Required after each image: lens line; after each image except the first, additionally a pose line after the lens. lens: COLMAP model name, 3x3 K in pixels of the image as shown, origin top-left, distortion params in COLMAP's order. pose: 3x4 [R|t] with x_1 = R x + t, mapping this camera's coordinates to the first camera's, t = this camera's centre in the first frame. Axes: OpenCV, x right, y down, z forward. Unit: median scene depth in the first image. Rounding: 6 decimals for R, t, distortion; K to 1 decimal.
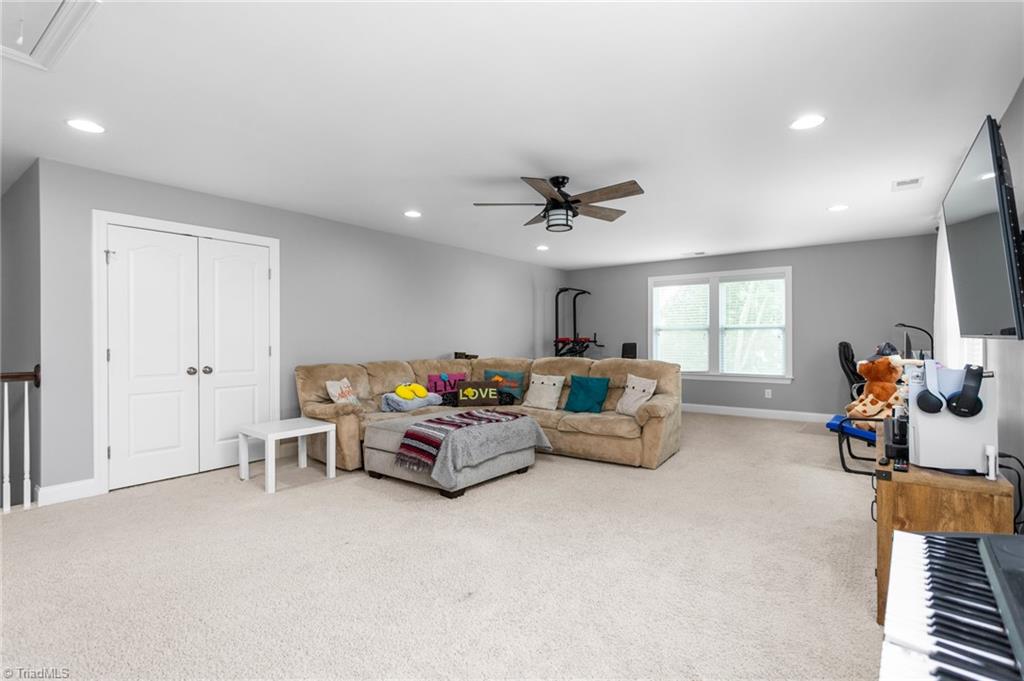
lens RADIAL K [[488.8, 0, 515.7], [0, 488.8, 341.3], [0, 0, 1]] dist [0.000130, 0.000610]
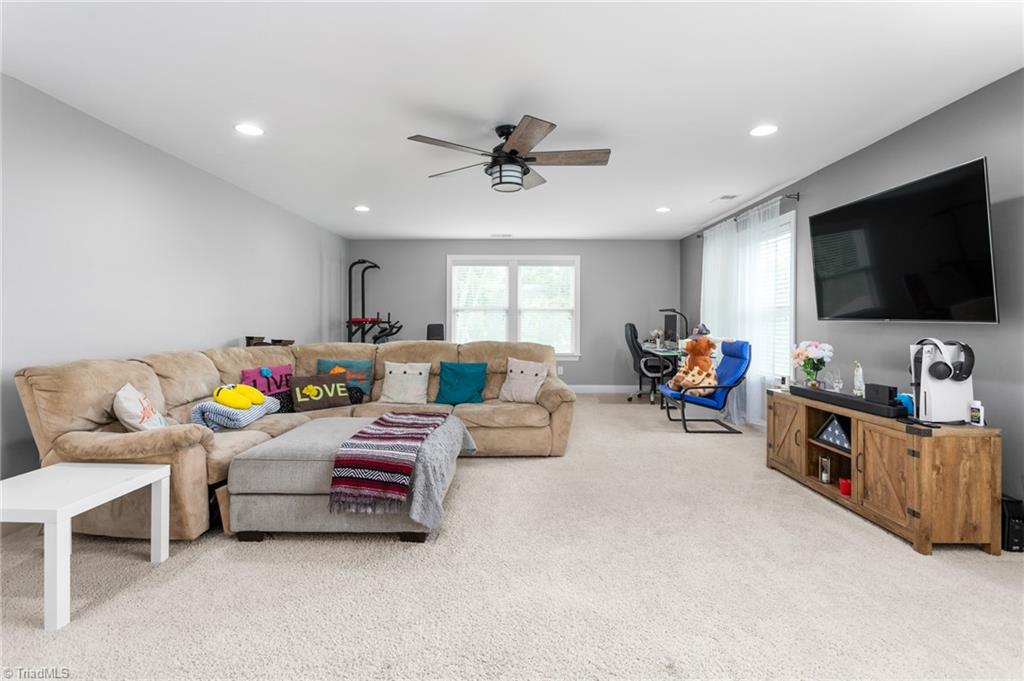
lens RADIAL K [[493.6, 0, 512.7], [0, 493.6, 325.5], [0, 0, 1]] dist [0.001283, 0.000843]
pose [[0.804065, 0.000003, 0.594541, -0.325999], [-0.003693, 0.999981, 0.004990, 0.001379], [-0.594529, -0.006208, 0.804050, 0.249469]]
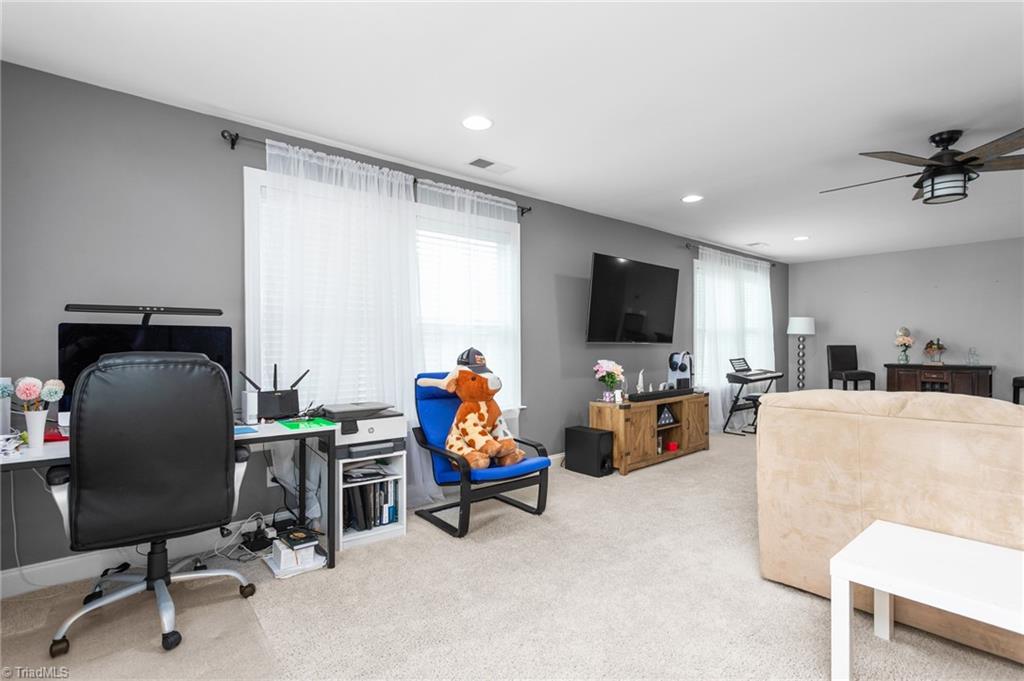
lens RADIAL K [[488.8, 0, 515.7], [0, 488.8, 341.3], [0, 0, 1]] dist [0.000130, 0.000610]
pose [[-0.976562, 0.003046, 0.215213, 0.474781], [0.003232, 0.999995, 0.000509, -0.006894], [-0.215210, 0.001192, -0.976567, 1.524854]]
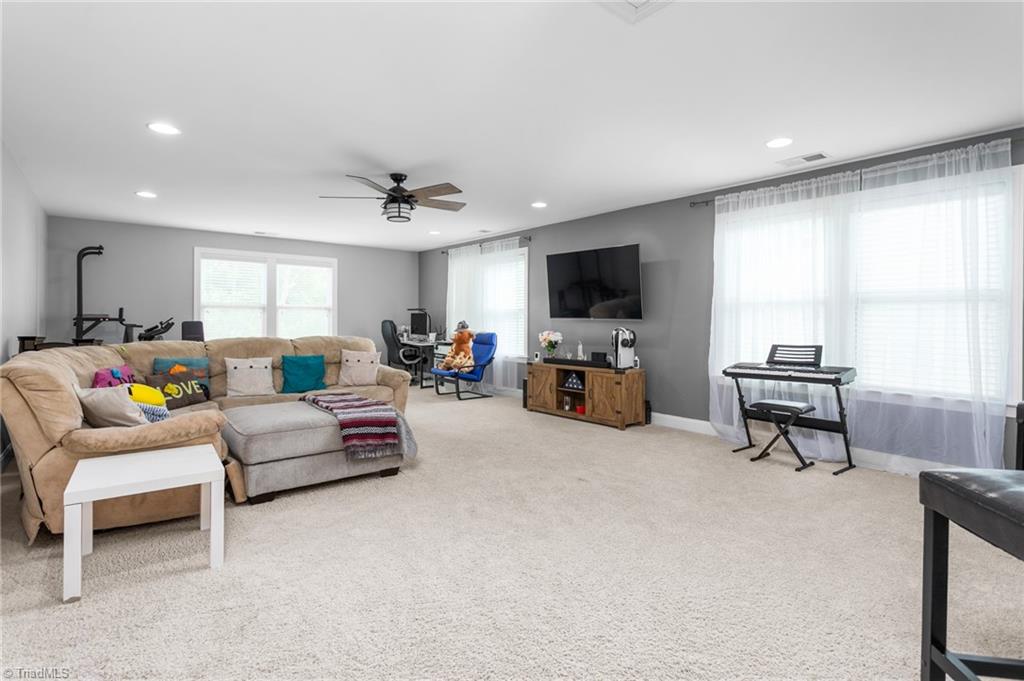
lens RADIAL K [[502.3, 0, 511.6], [0, 502.3, 319.9], [0, 0, 1]] dist [0.003495, 0.000615]
pose [[0.242062, 0.002593, 0.970257, -0.775490], [-0.002523, 0.999995, -0.002043, 0.002610], [-0.970258, -0.001954, 0.242067, 0.373362]]
